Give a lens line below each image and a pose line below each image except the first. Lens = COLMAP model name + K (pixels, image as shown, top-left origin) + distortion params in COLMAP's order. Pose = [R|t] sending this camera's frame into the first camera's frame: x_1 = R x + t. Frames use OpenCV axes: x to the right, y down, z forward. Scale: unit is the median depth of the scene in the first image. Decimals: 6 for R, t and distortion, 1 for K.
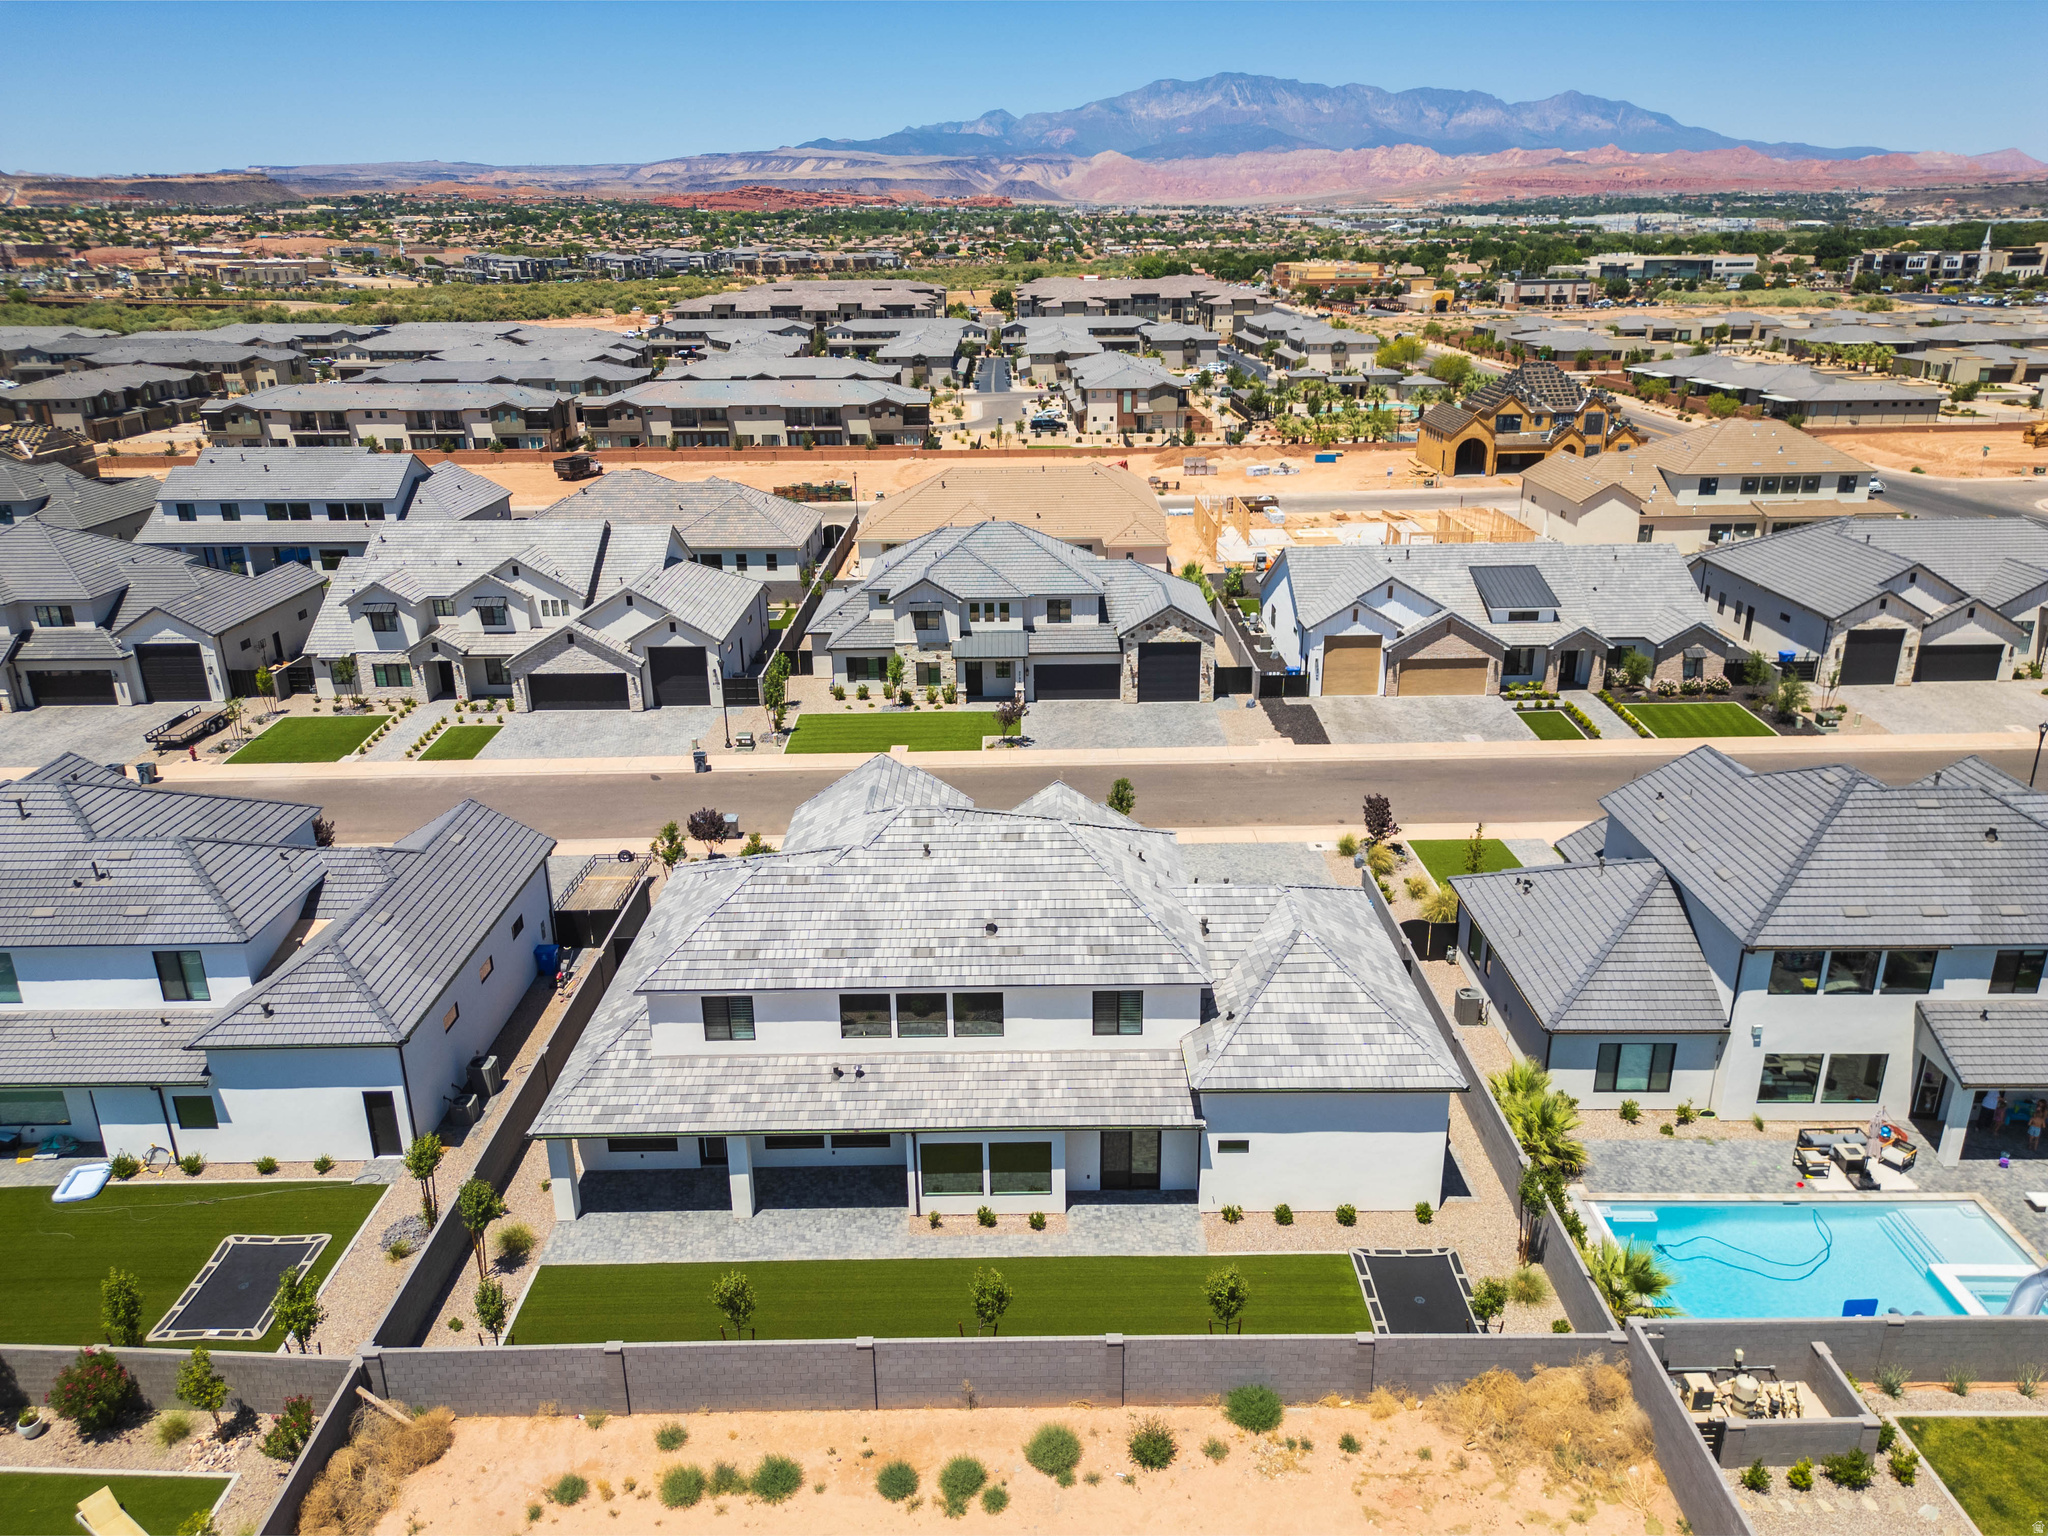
lens RADIAL K [[1449.7, 0, 1024.0], [0, 1449.7, 768.0], [0, 0, 1]] dist [0.065404, -0.064773]
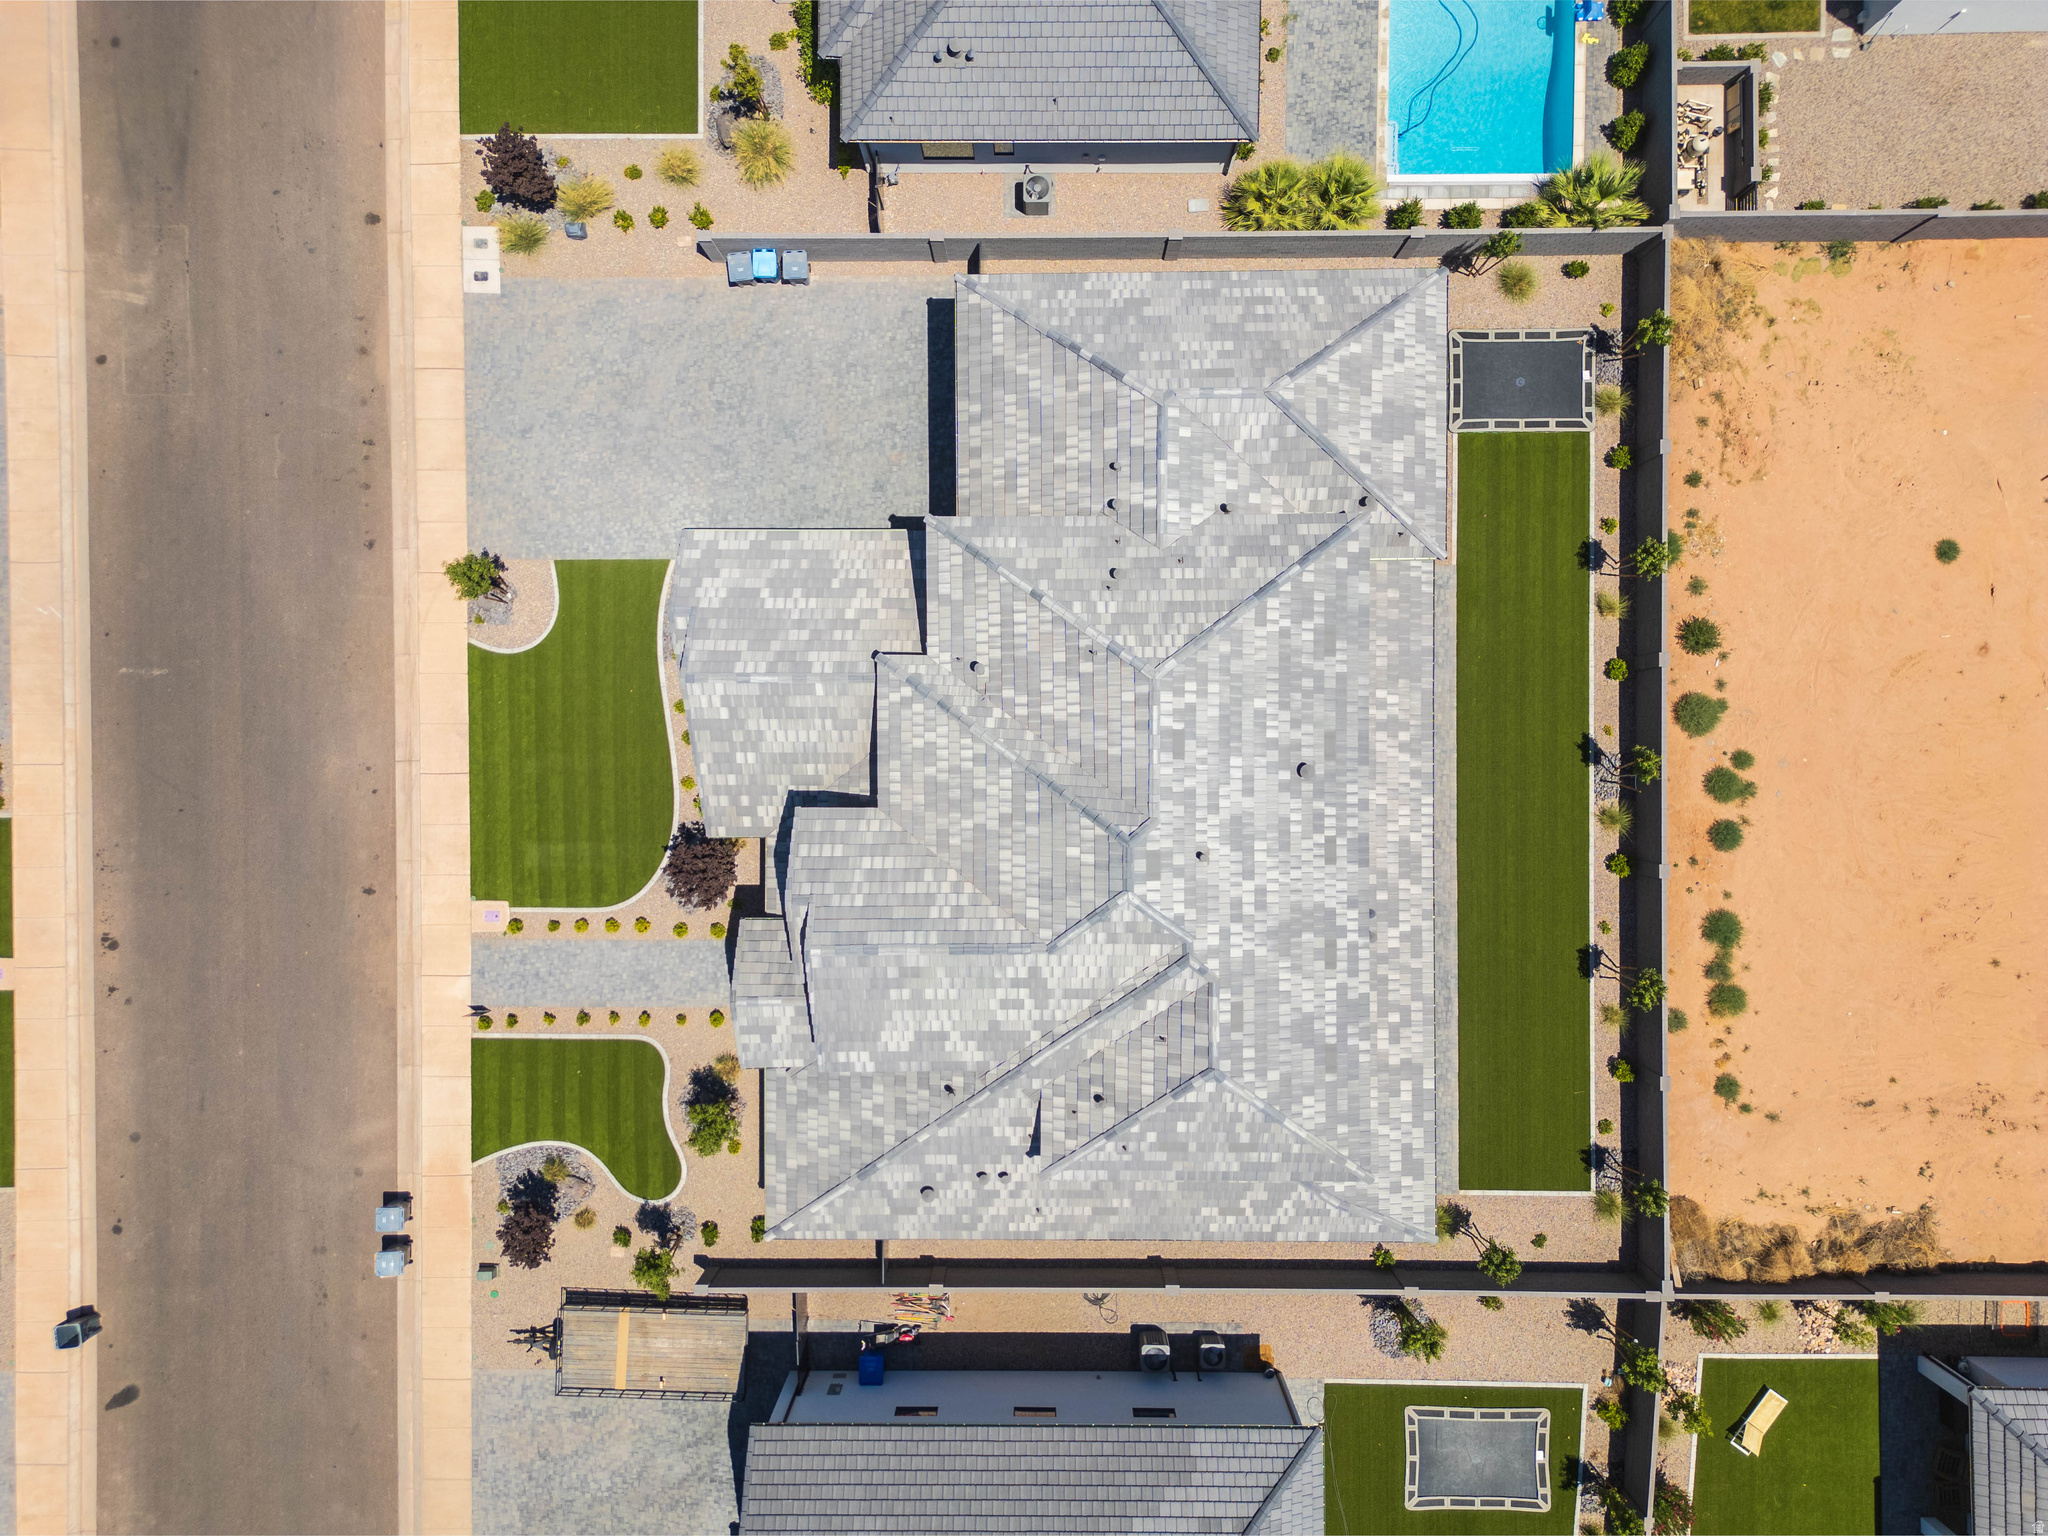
lens RADIAL K [[1443.0, 0, 1024.0], [0, 1443.0, 768.0], [0, 0, 1]] dist [0.080509, -0.087495]
pose [[0.000027, -0.999977, 0.006715, -0.013412], [0.359553, 0.006276, 0.933104, -0.357632], [-0.933125, 0.002389, 0.359545, 0.423365]]
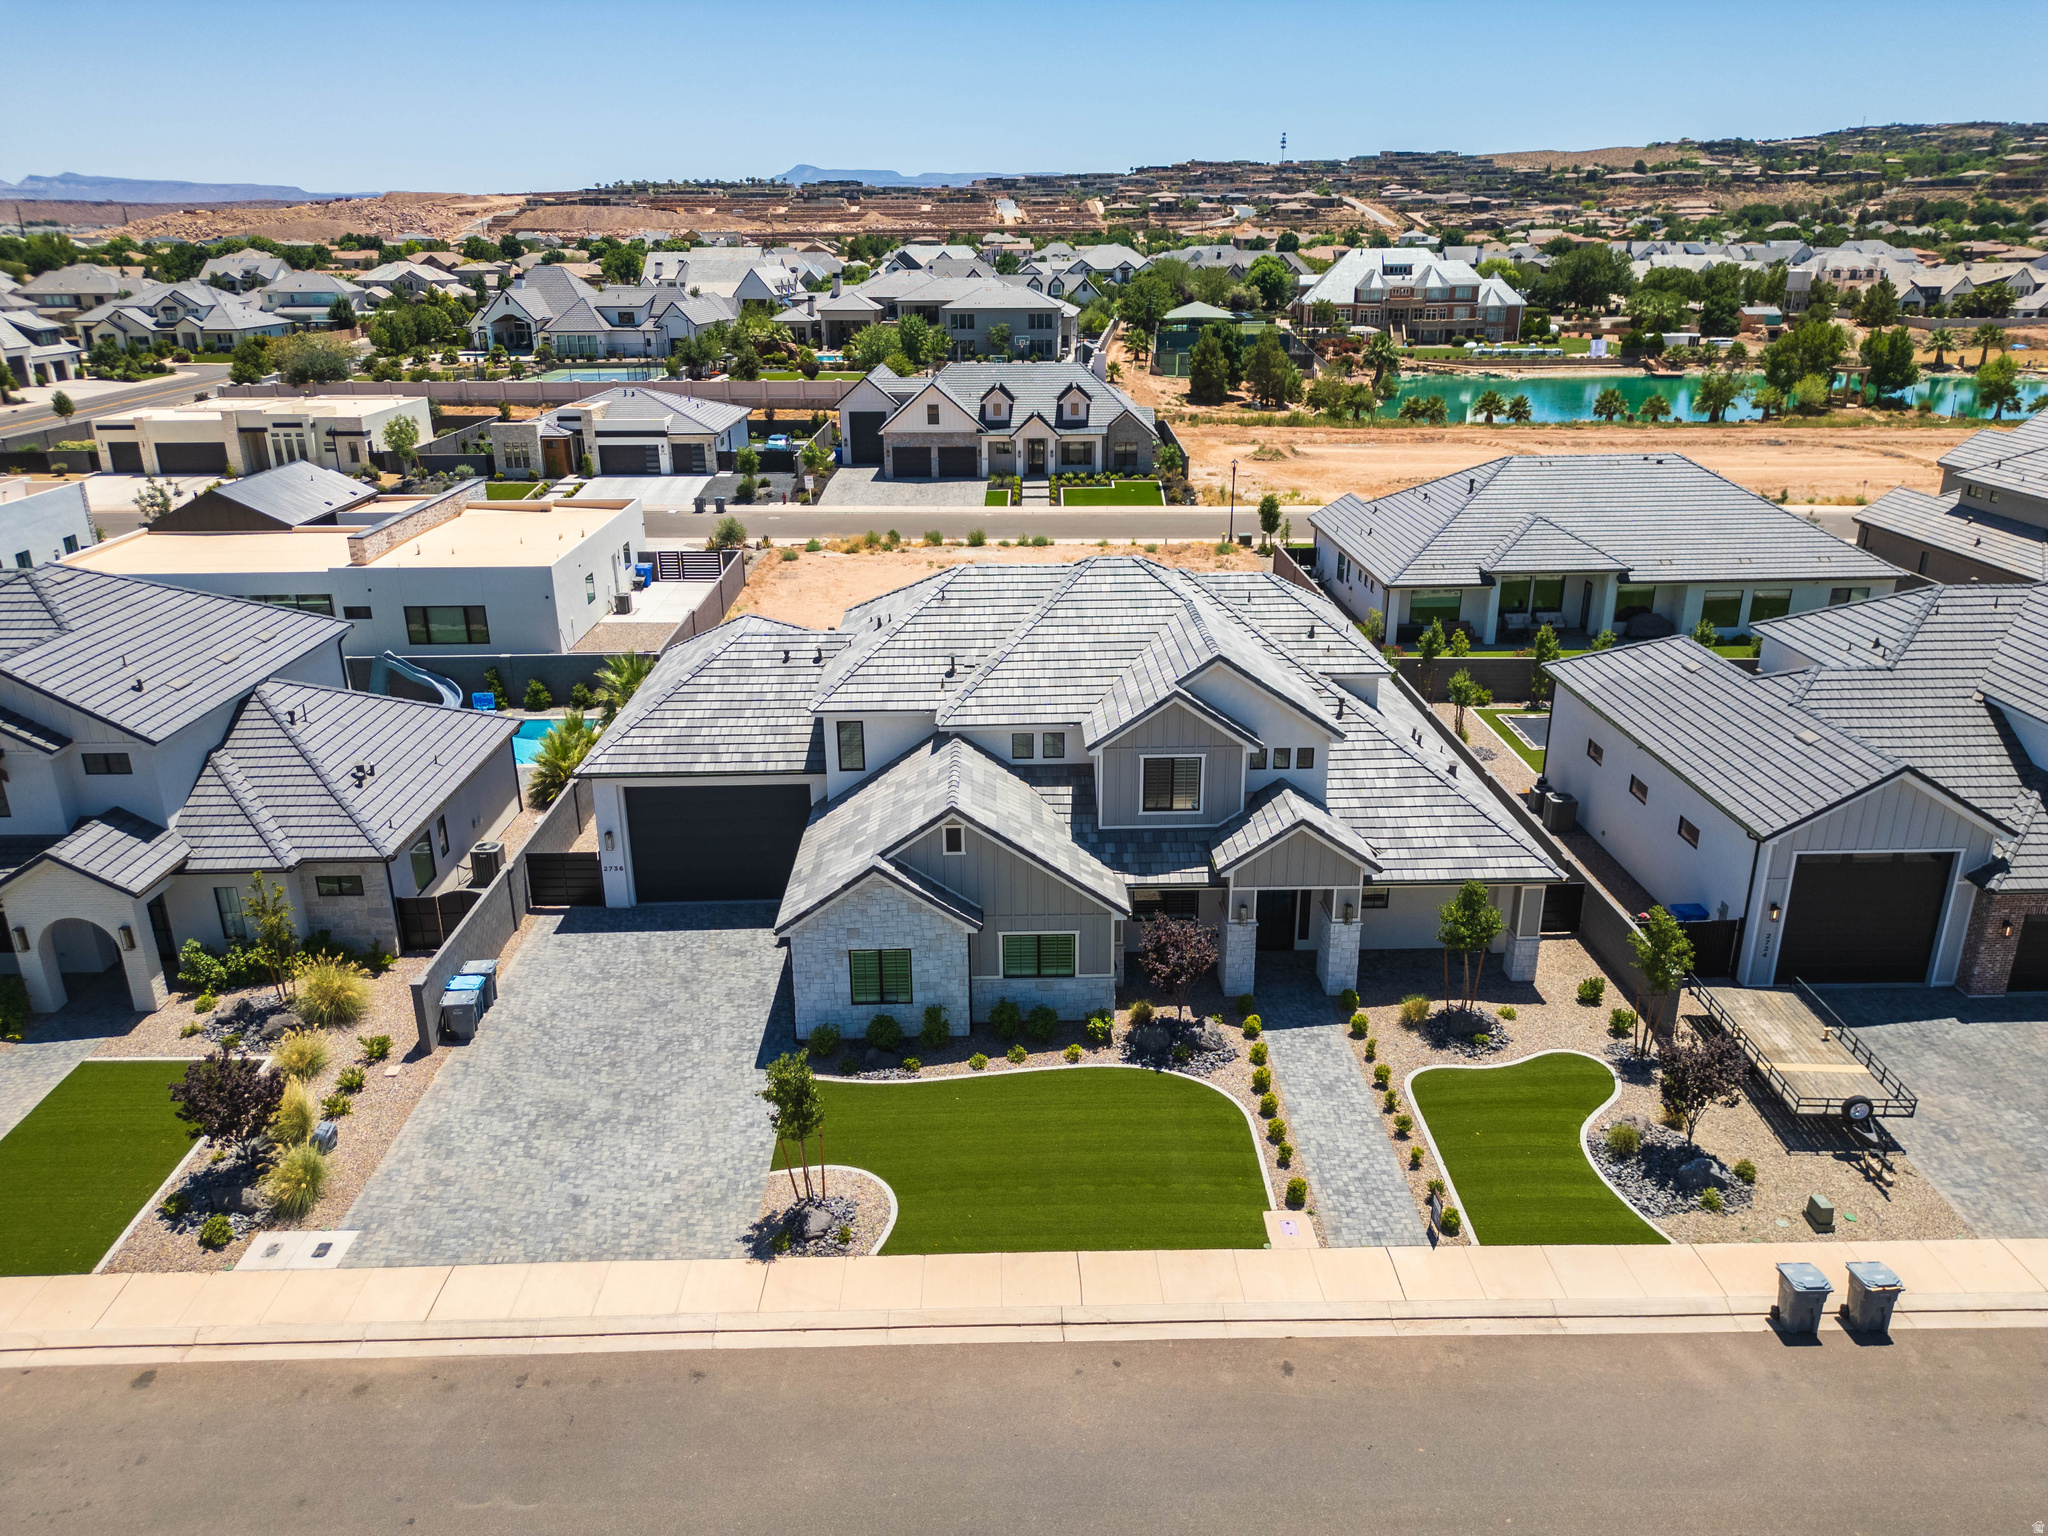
lens RADIAL K [[1449.7, 0, 1024.0], [0, 1449.7, 768.0], [0, 0, 1]] dist [0.065404, -0.064773]
pose [[-0.999558, 0.027301, -0.011751, 0.000913], [0.013138, 0.760470, 0.649240, -0.253713], [0.026661, 0.648799, -0.760493, 0.962103]]
